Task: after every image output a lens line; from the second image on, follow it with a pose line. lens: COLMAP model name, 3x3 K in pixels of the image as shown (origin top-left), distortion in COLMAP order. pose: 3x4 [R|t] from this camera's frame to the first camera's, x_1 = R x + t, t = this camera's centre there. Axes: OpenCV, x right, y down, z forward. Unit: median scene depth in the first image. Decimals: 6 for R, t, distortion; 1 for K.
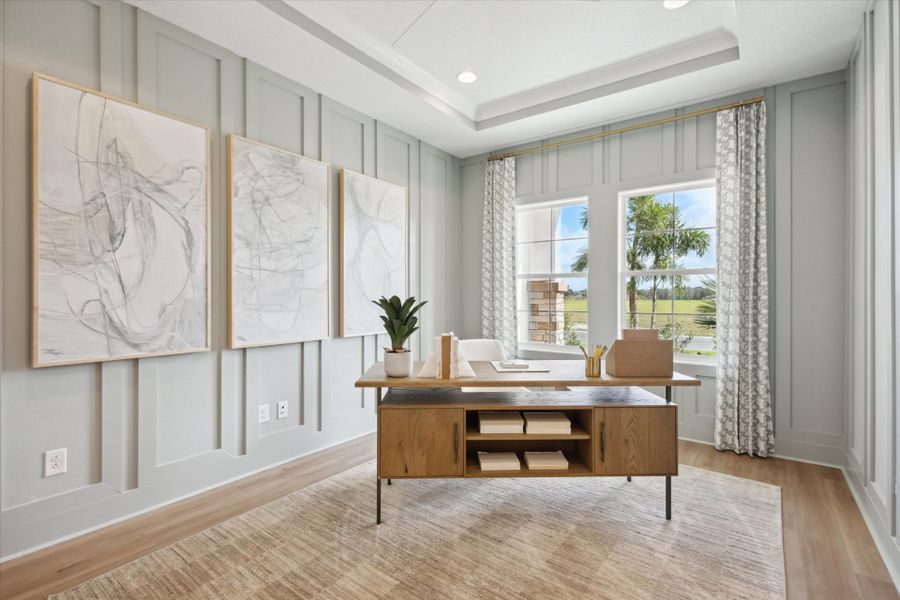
lens RADIAL K [[421.1, 0, 450.9], [0, 421.1, 302.0], [0, 0, 1]] dist [0.010414, -0.000316]
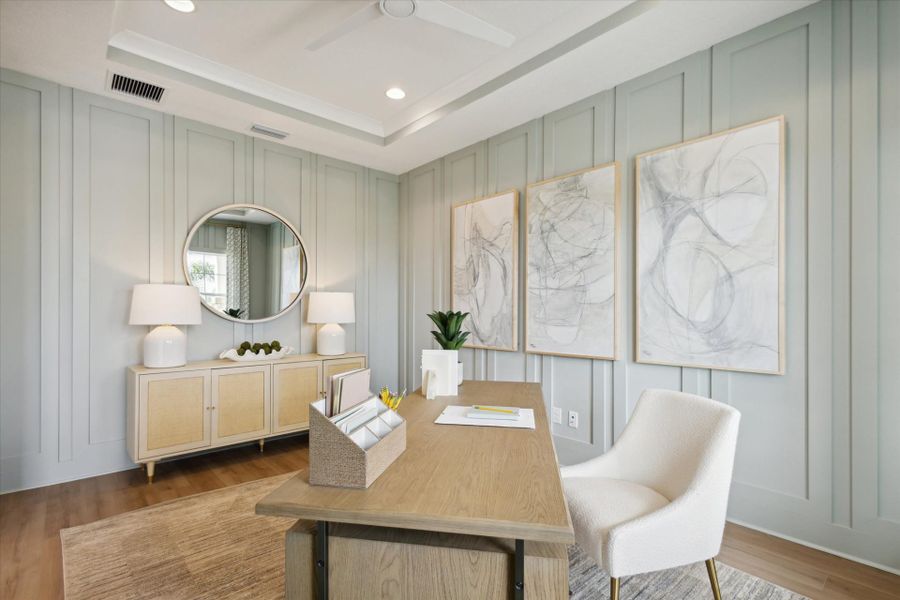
lens RADIAL K [[421.1, 0, 450.9], [0, 421.1, 302.0], [0, 0, 1]] dist [0.010414, -0.000316]
pose [[-0.191492, -0.014211, -0.981391, 0.751159], [-0.005687, 0.999894, -0.013370, -0.023280], [0.981478, 0.003021, -0.191553, 0.975272]]
